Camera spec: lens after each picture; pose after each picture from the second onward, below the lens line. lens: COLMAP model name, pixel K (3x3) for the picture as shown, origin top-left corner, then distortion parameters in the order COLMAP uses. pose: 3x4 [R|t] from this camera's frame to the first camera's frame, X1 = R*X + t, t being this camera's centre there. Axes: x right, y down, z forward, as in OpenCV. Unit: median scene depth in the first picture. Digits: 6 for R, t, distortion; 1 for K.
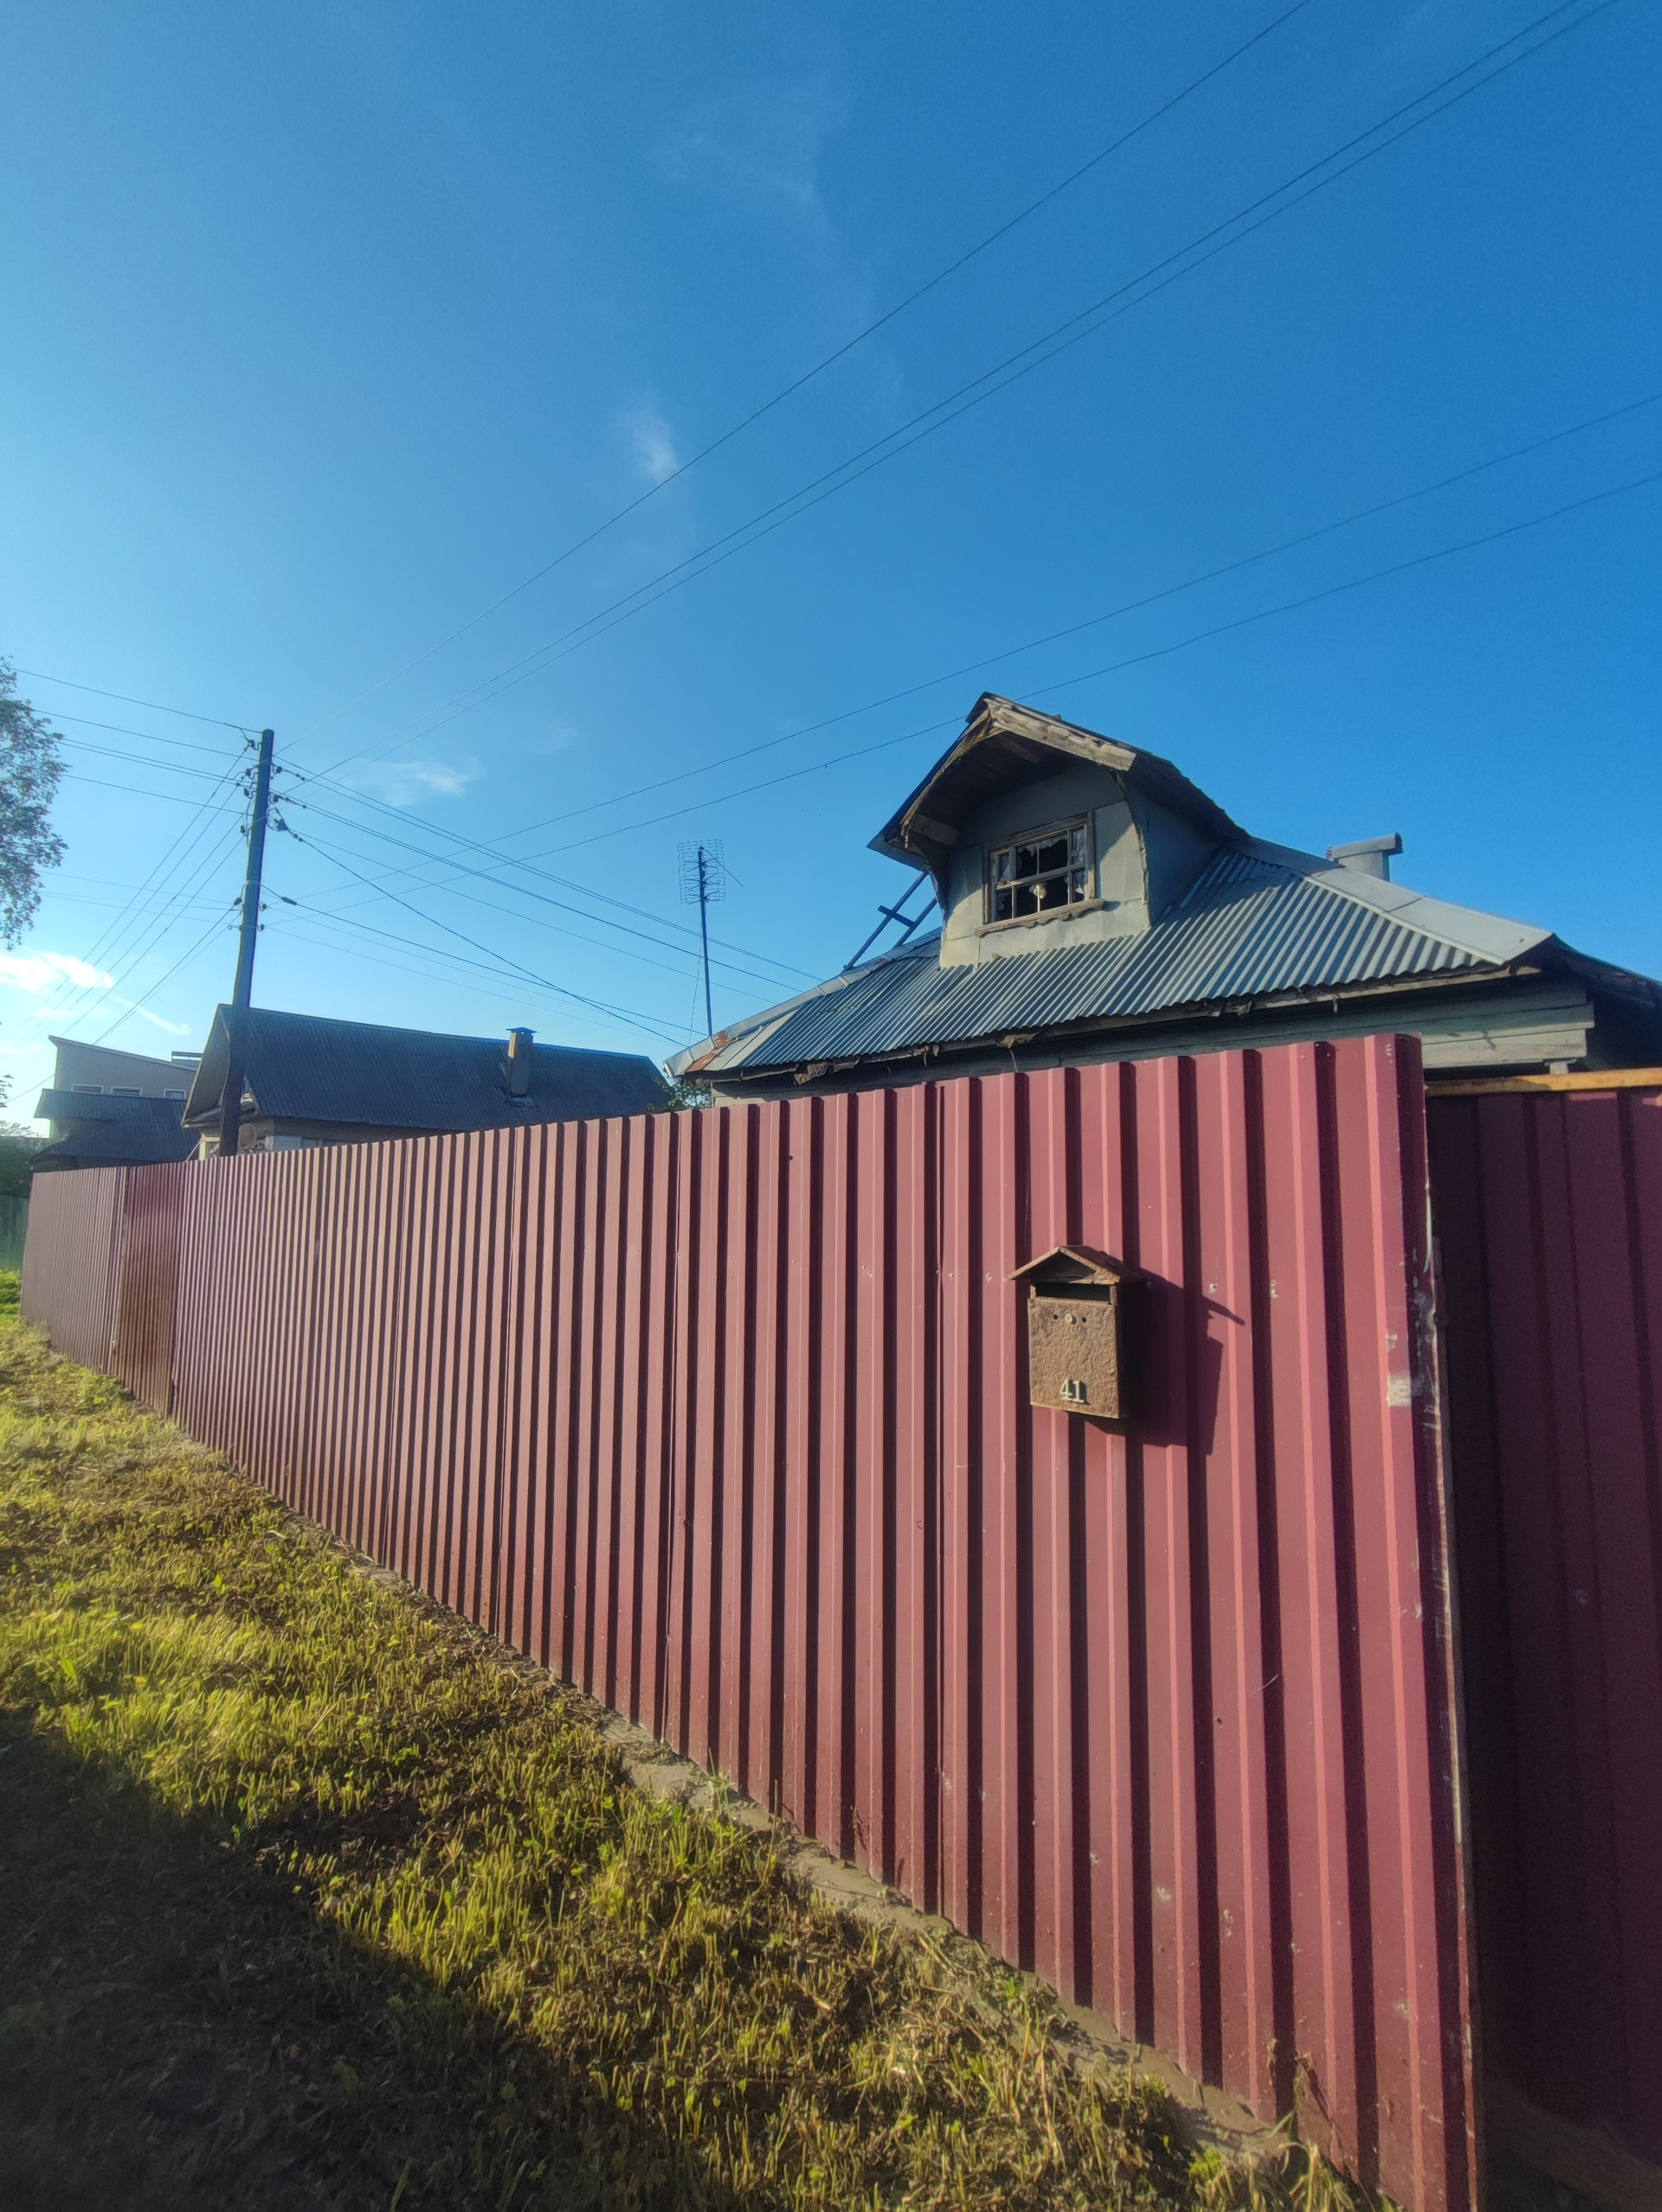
lens RADIAL K [[1002.5, 0, 828.7], [0, 1002.5, 1099.0], [0, 0, 1]] dist [-0.024663, 0.017159]
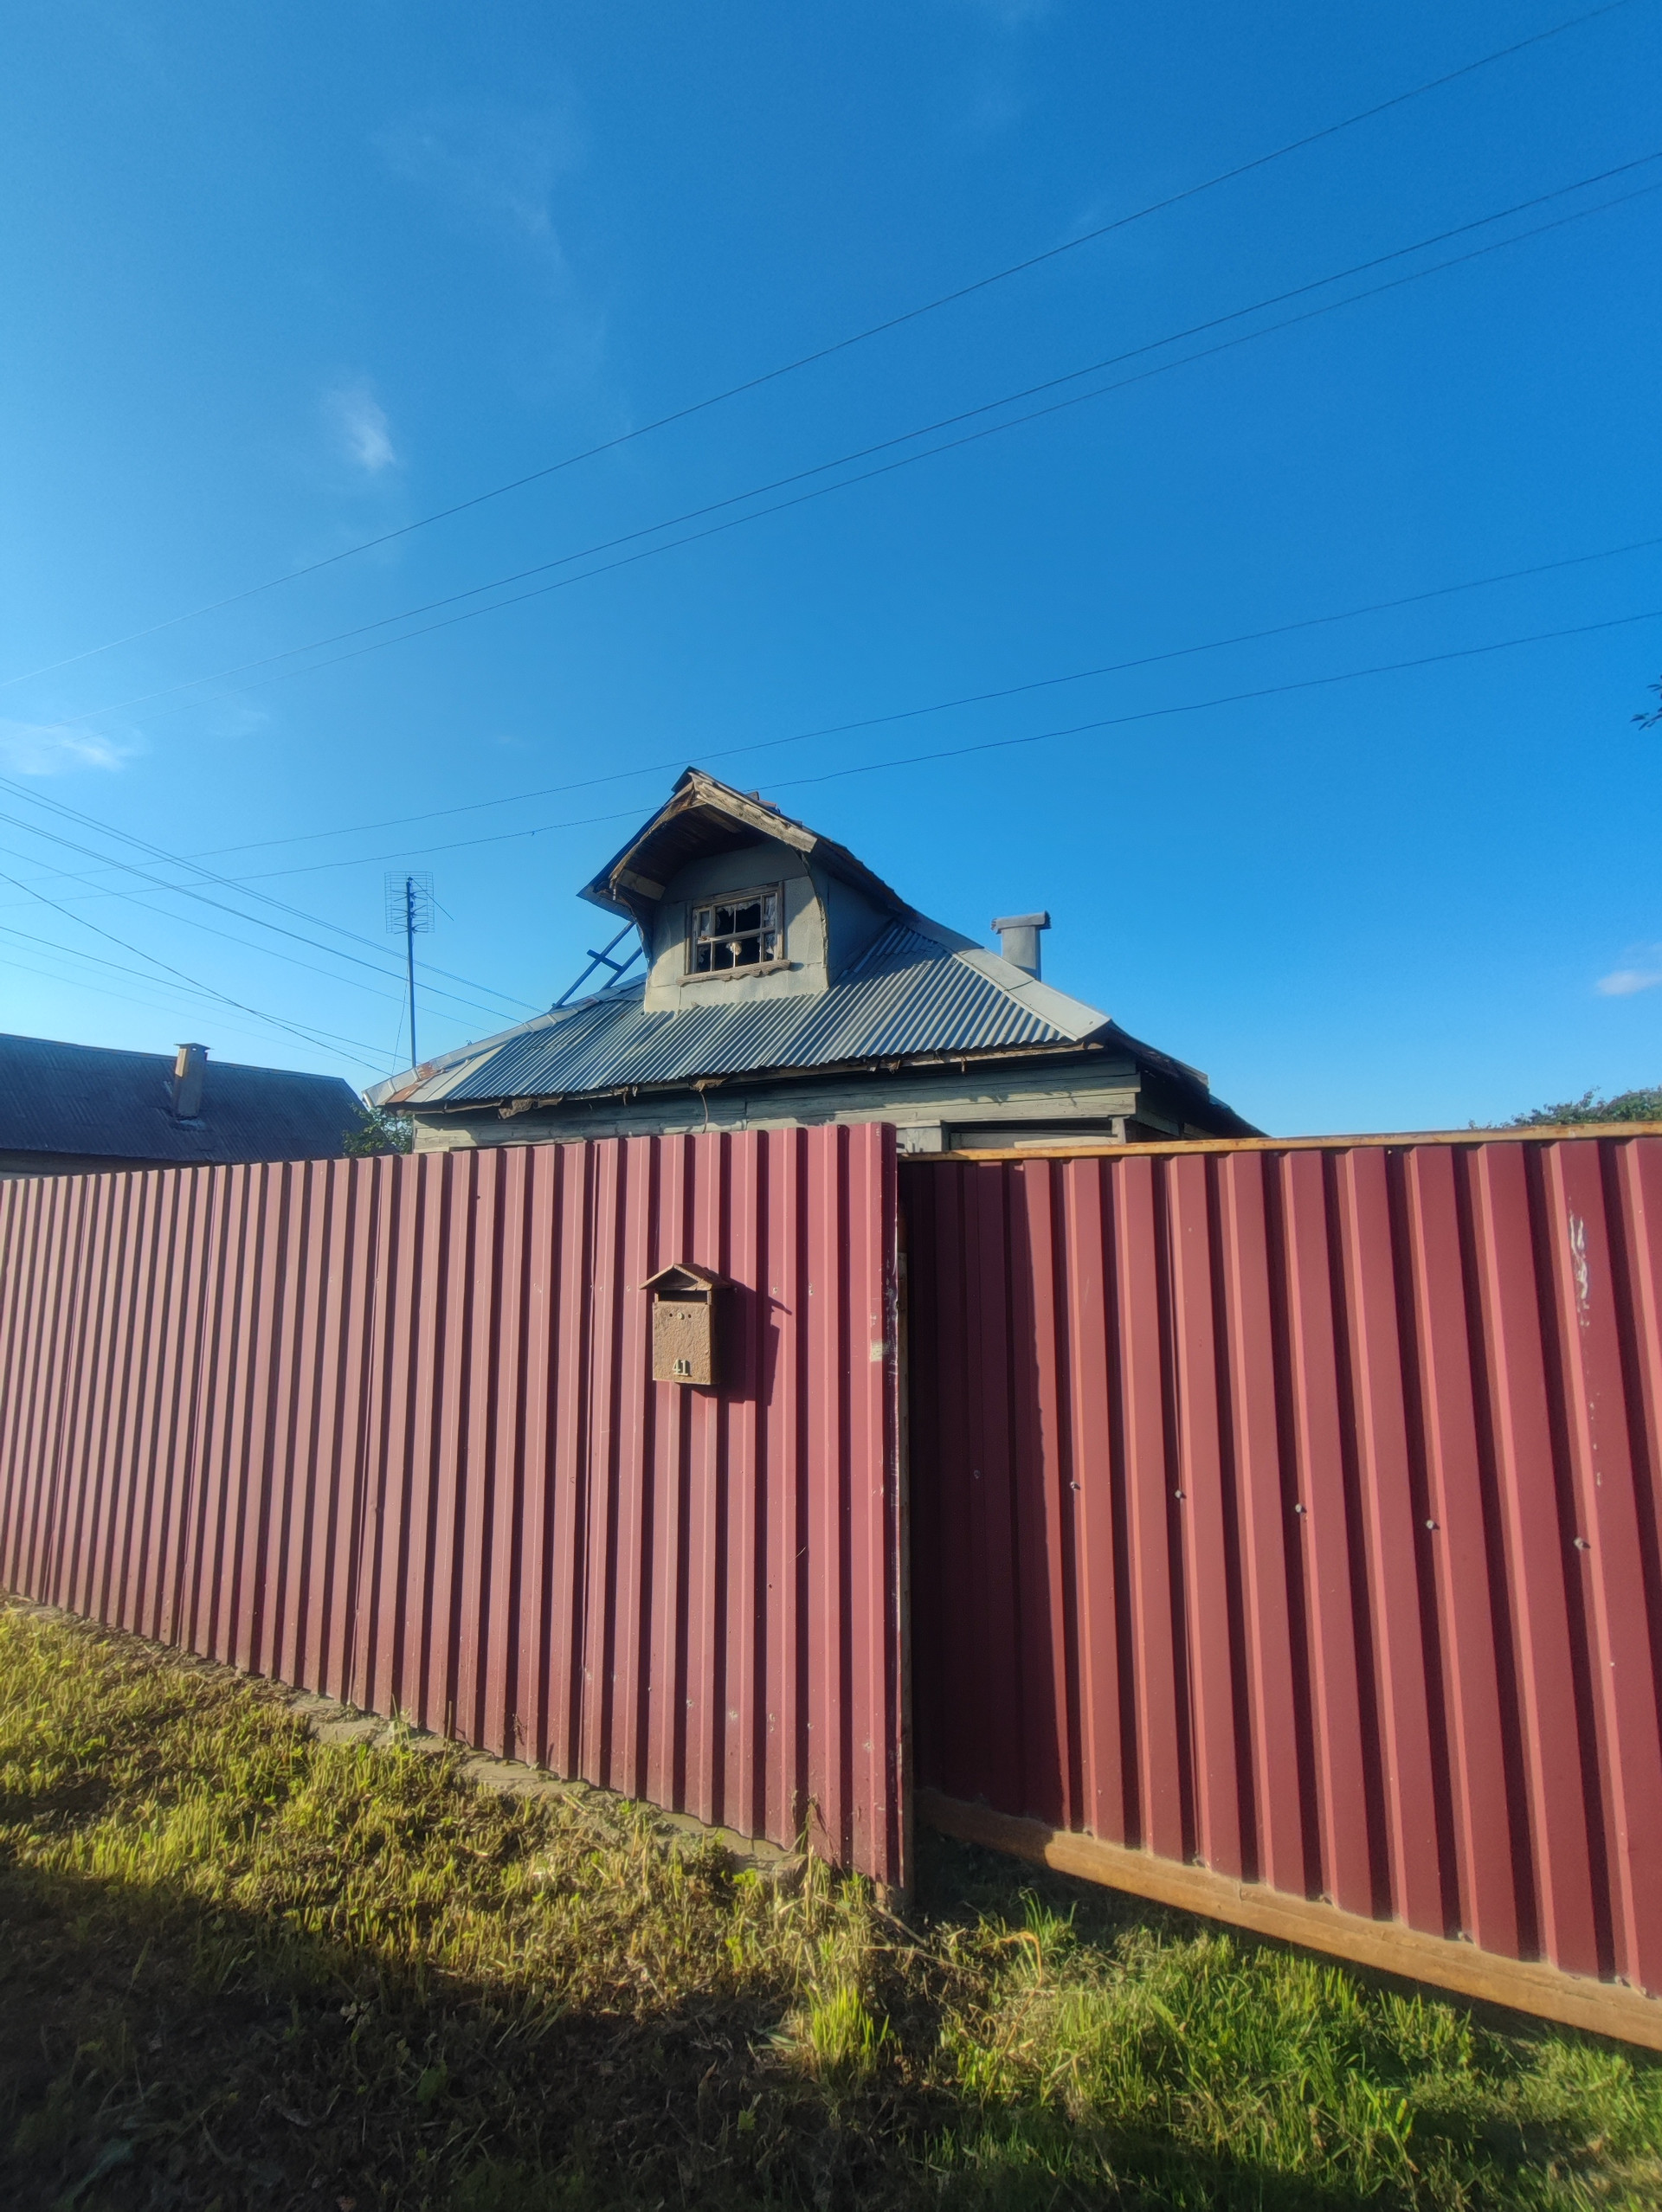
lens RADIAL K [[1002.5, 0, 828.7], [0, 1002.5, 1099.0], [0, 0, 1]] dist [-0.024663, 0.017159]
pose [[0.961641, 0.025402, 0.273131, 0.040679], [-0.017849, 0.999387, -0.030104, -0.035016], [-0.273728, 0.024074, 0.961506, -0.320641]]
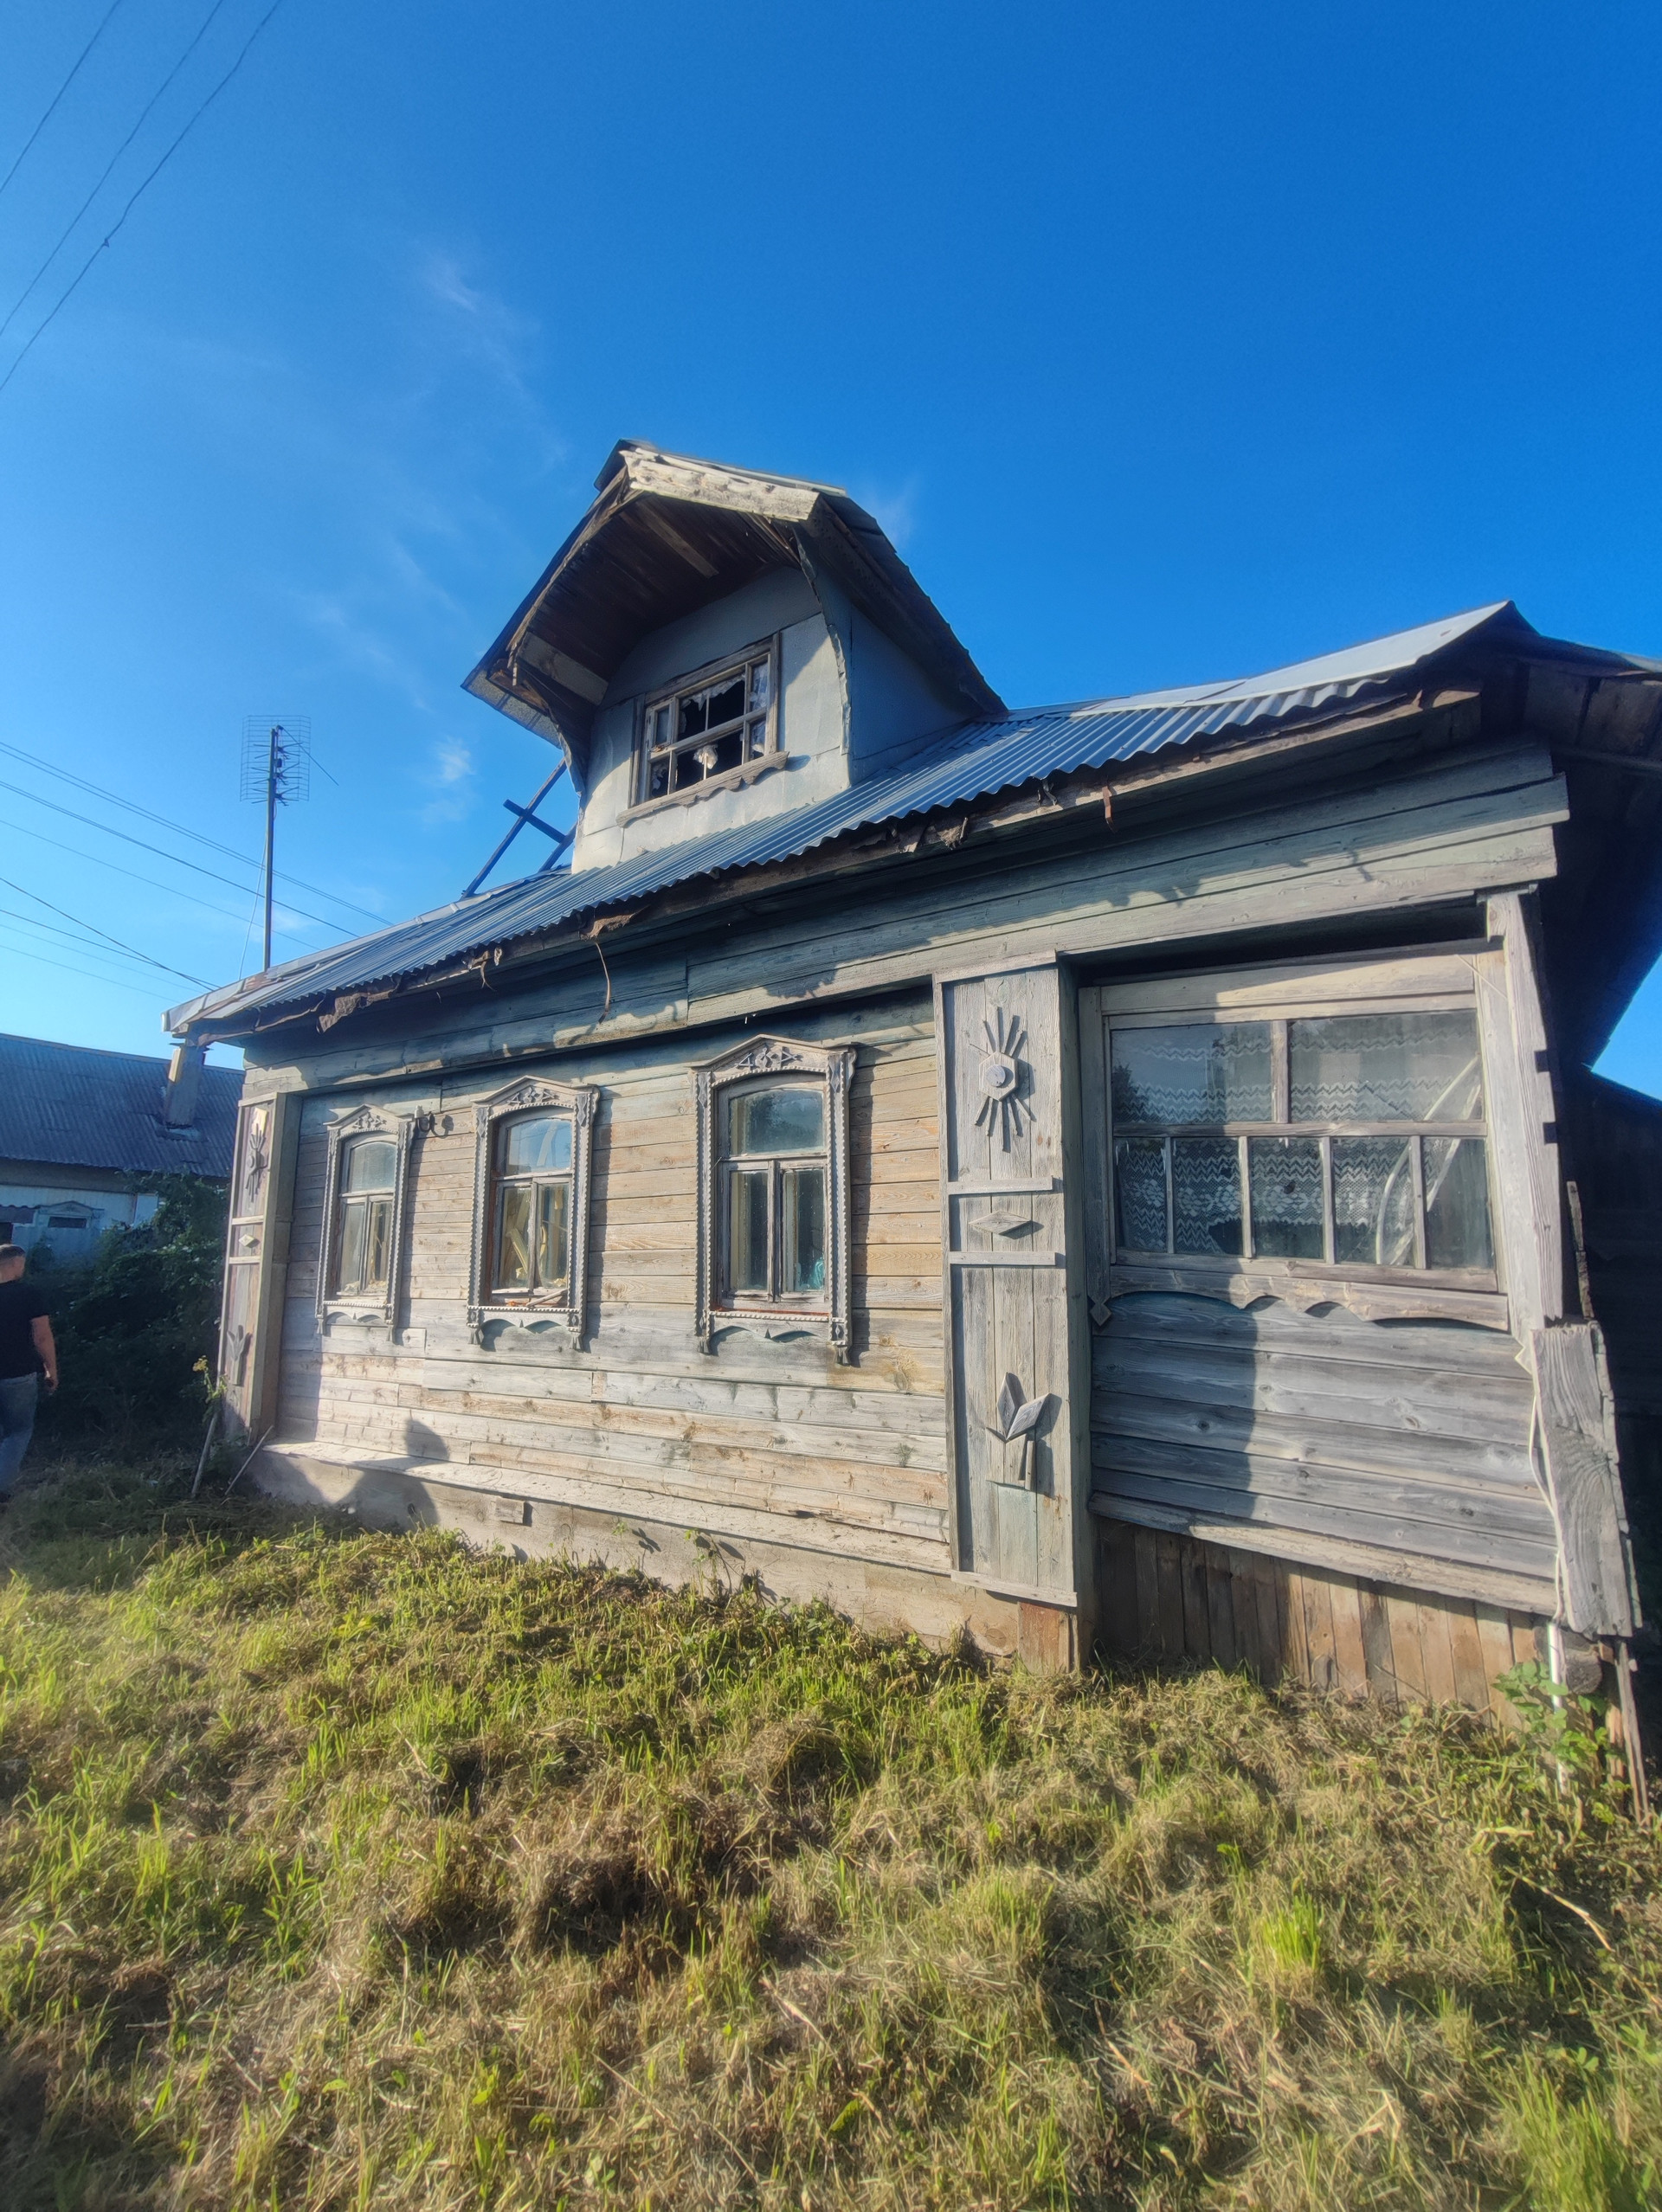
lens RADIAL K [[1002.5, 0, 828.7], [0, 1002.5, 1099.0], [0, 0, 1]] dist [-0.024663, 0.017159]
pose [[0.985016, 0.030175, 0.169804, 0.658122], [-0.017493, 0.996978, -0.075694, 0.256455], [-0.171575, 0.071589, 0.982566, 1.220558]]
